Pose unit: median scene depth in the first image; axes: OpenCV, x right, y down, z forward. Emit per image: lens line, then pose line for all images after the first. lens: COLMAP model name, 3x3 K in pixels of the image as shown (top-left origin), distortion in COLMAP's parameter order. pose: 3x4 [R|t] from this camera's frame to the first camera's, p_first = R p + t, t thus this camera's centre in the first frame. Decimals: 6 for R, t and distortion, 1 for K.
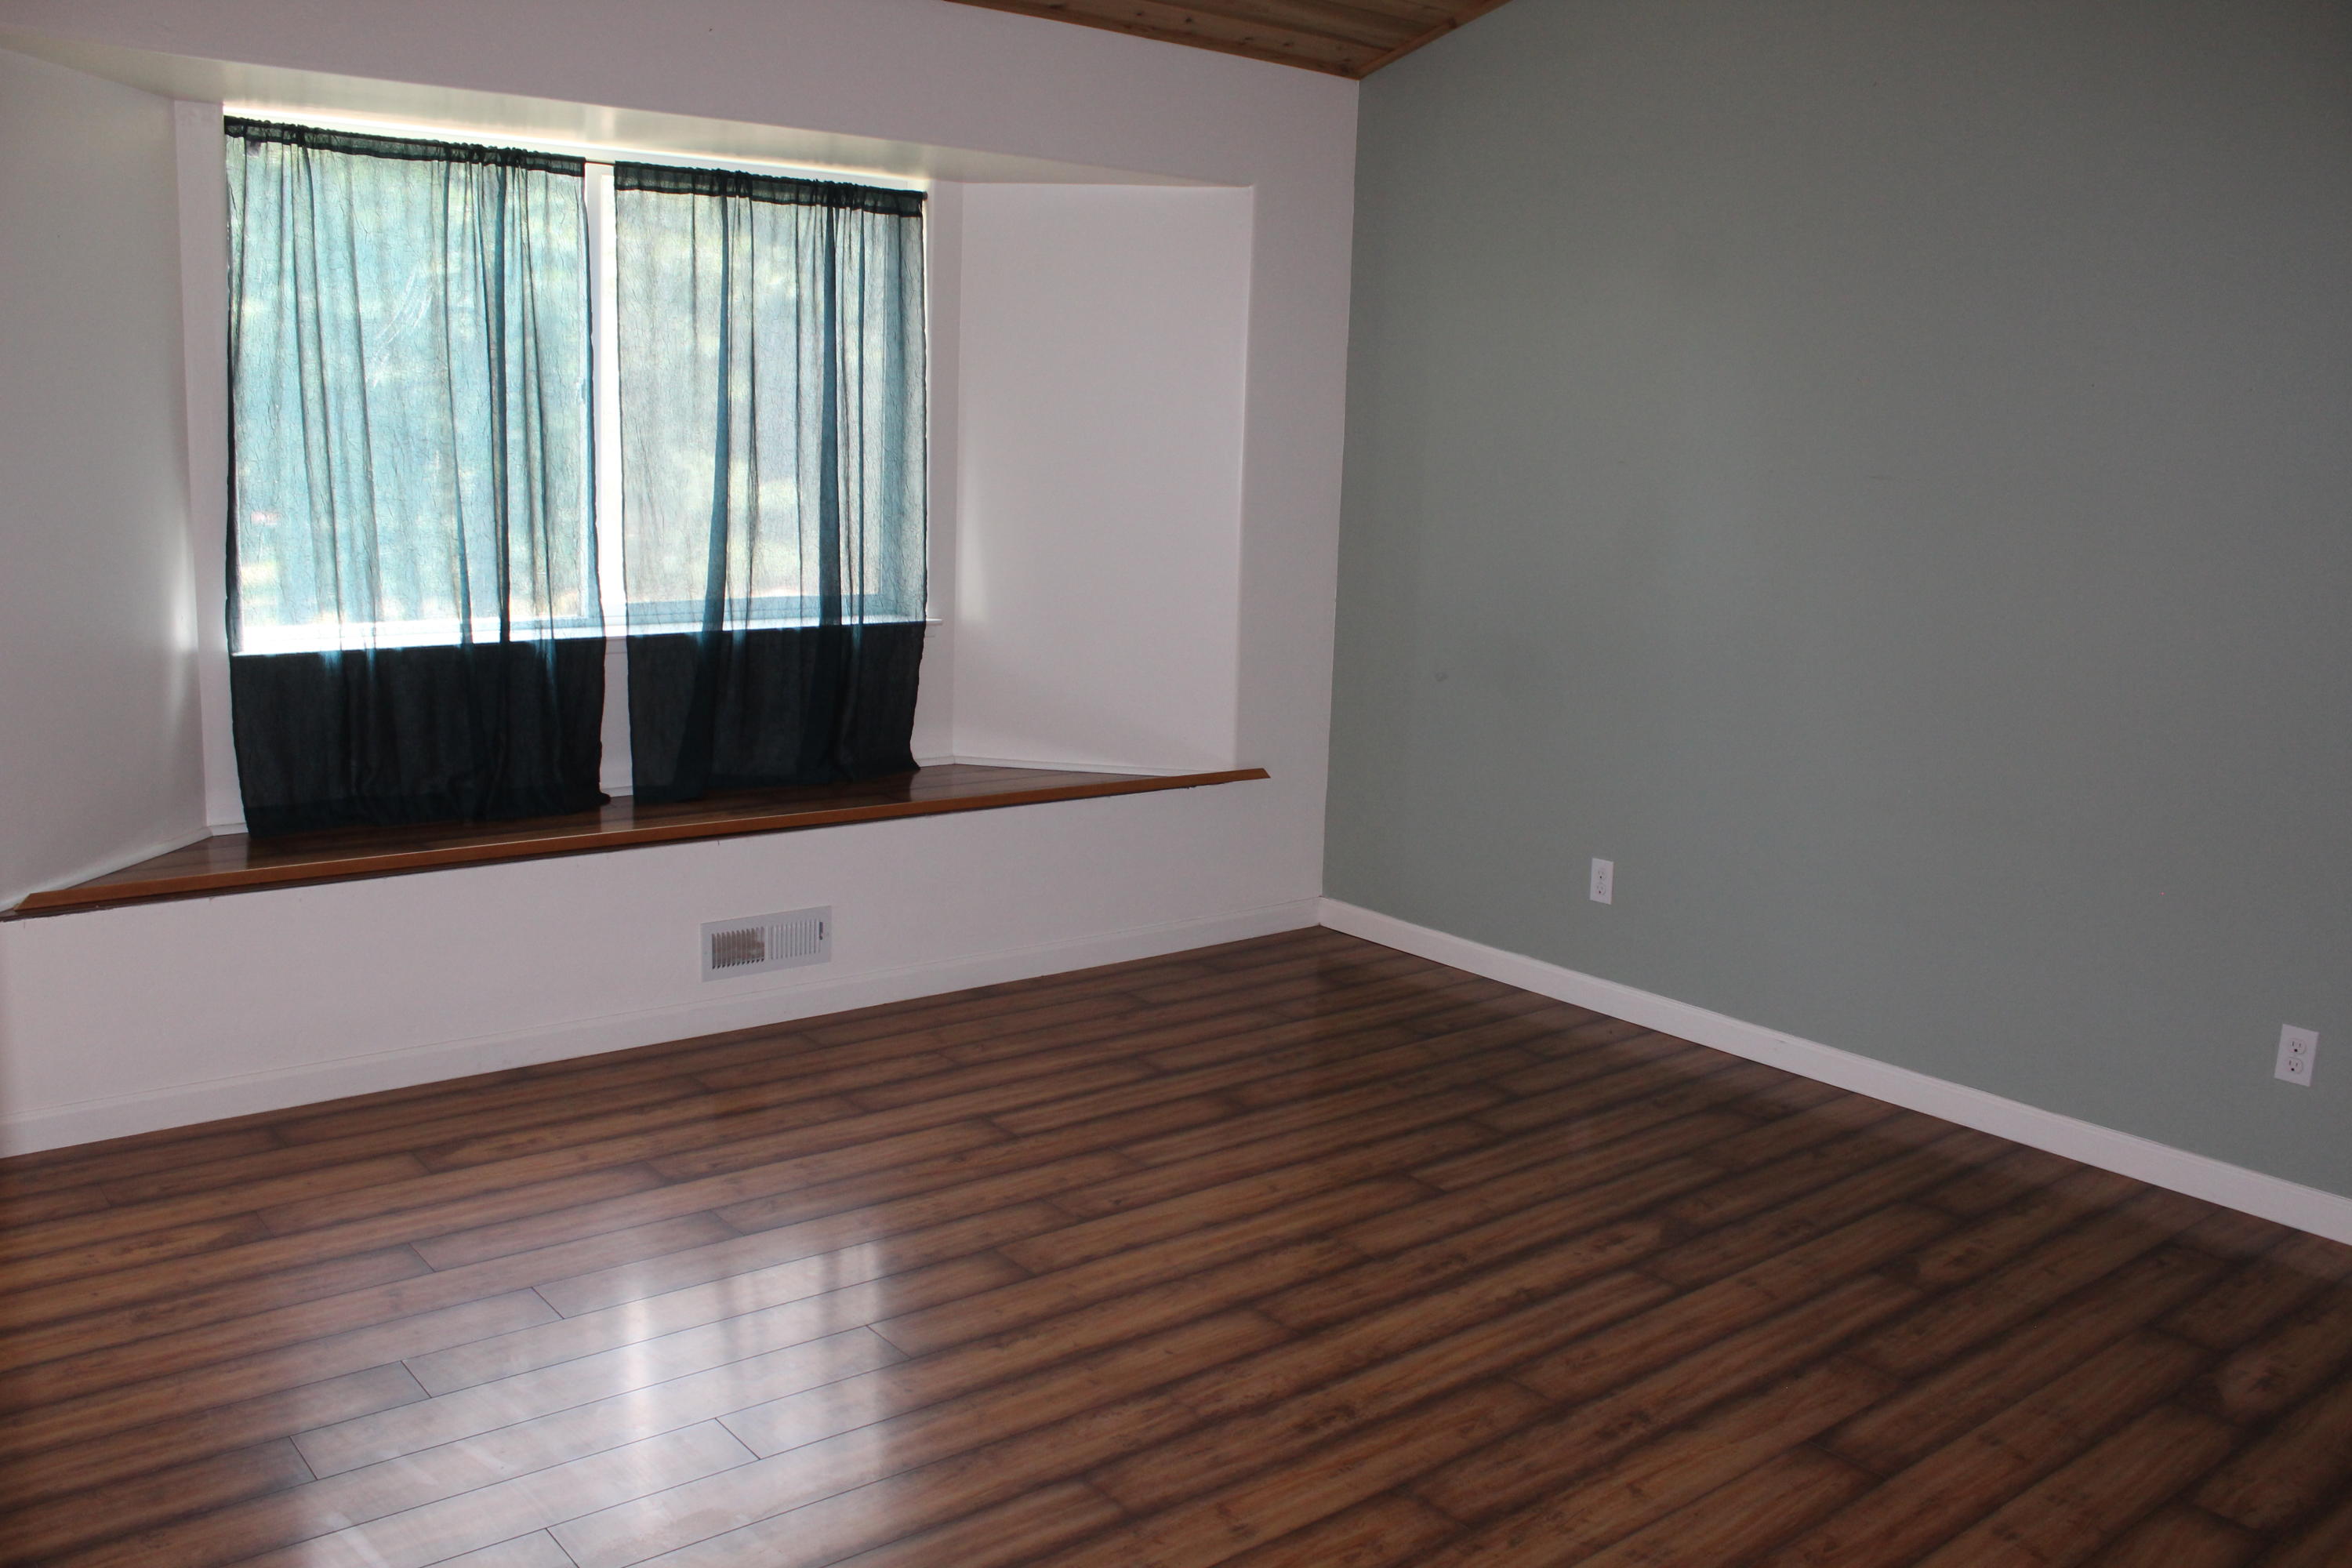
lens RADIAL K [[1969.2, 0, 1170.4], [0, 1969.2, 794.5], [0, 0, 1]] dist [-0.156355, 0.133086]
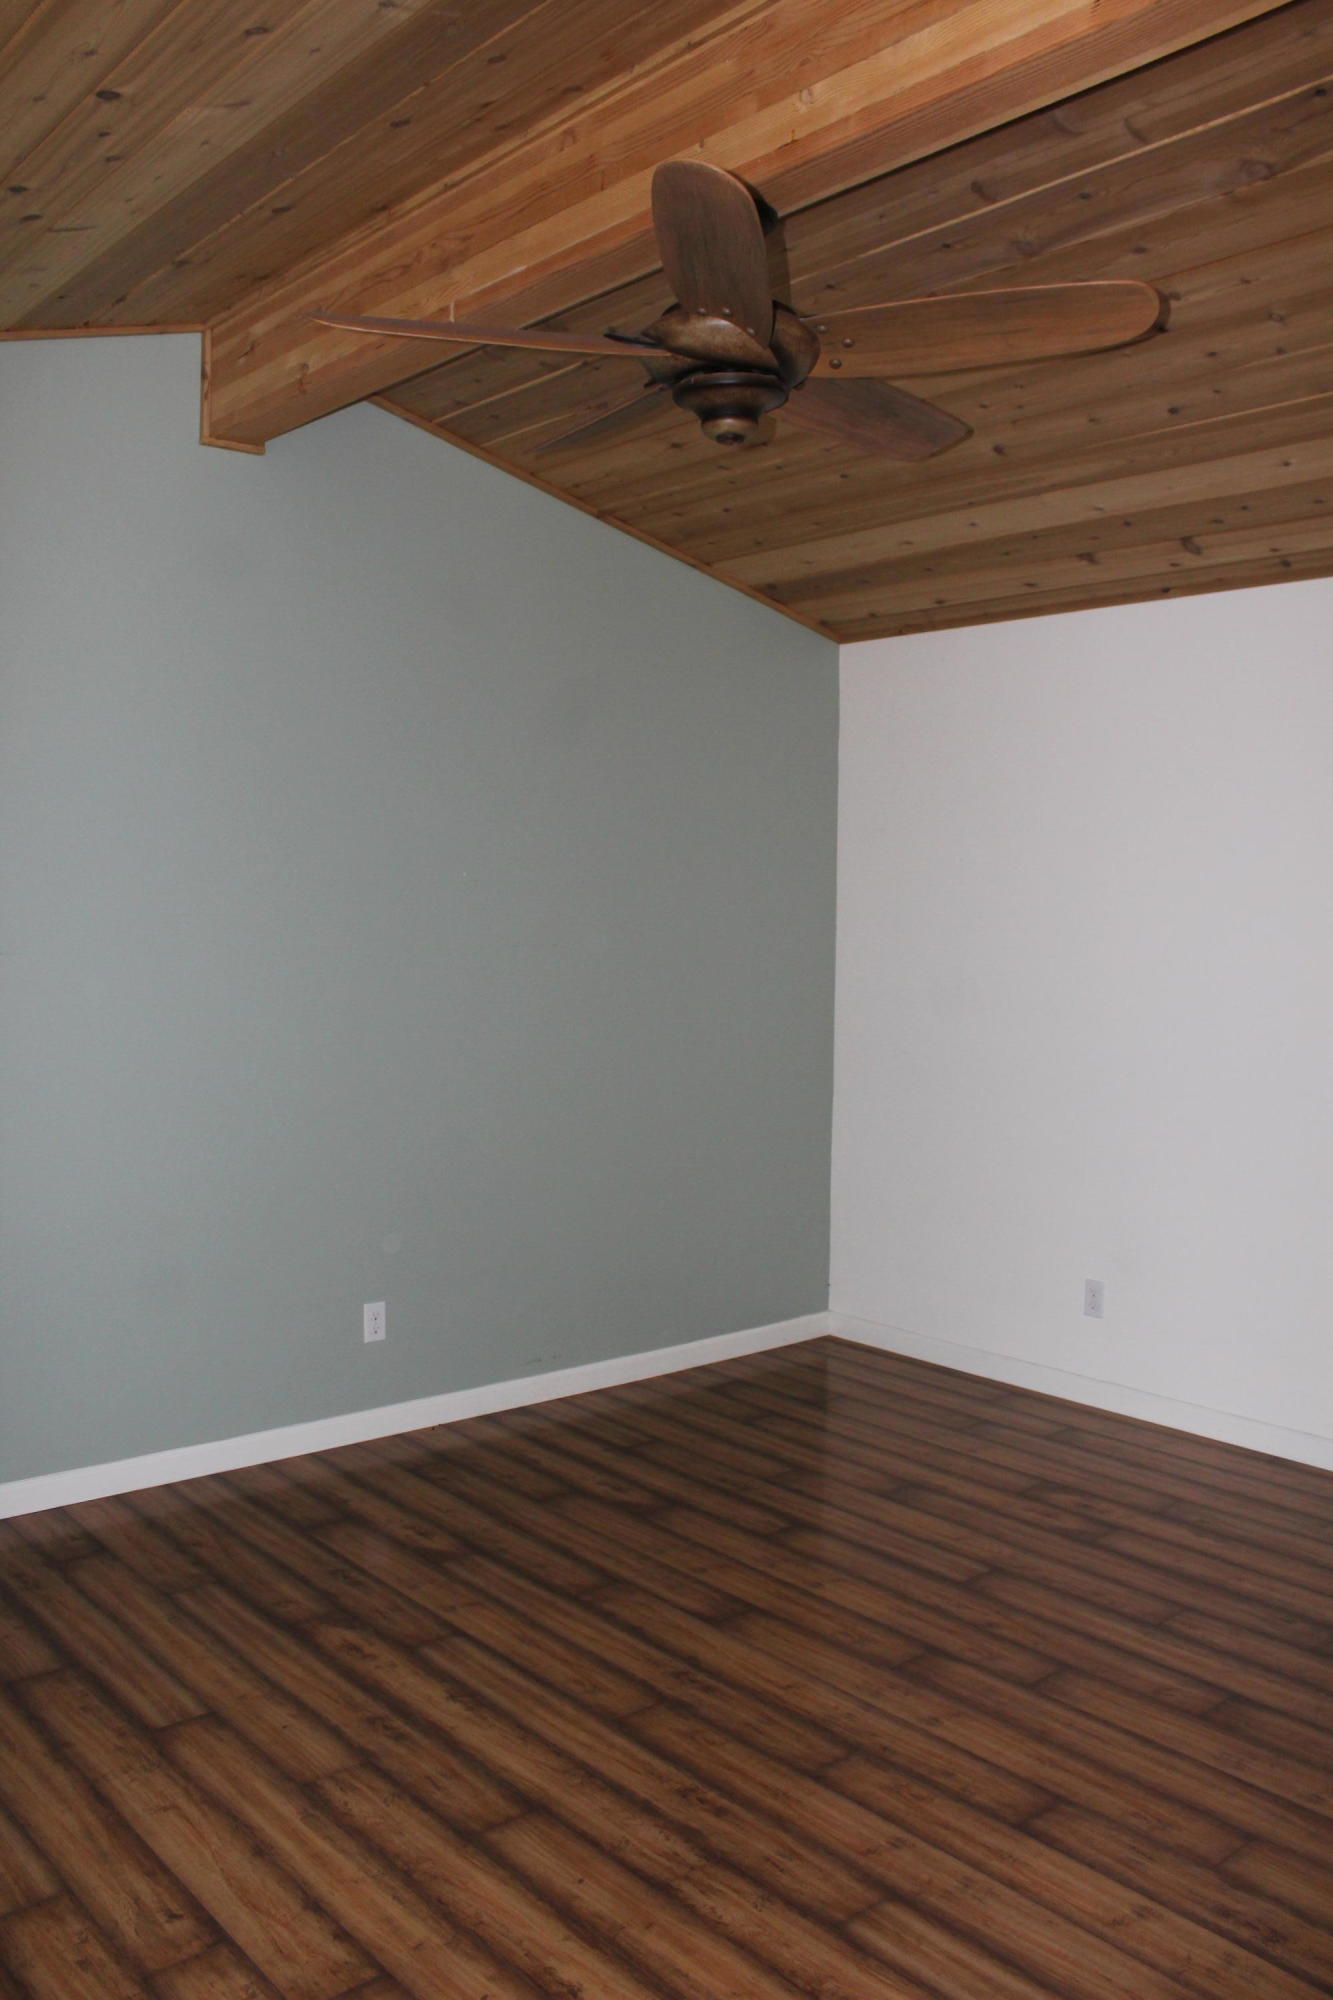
lens RADIAL K [[1674.5, 0, 666.5], [0, 1674.5, 1000.0], [0, 0, 1]] dist [-0.156355, 0.133086]
pose [[-0.011435, -0.087351, 0.996112, -0.671053], [0.190619, 0.977718, 0.087927, -0.177009], [-0.981597, 0.190884, 0.005471, 0.775541]]
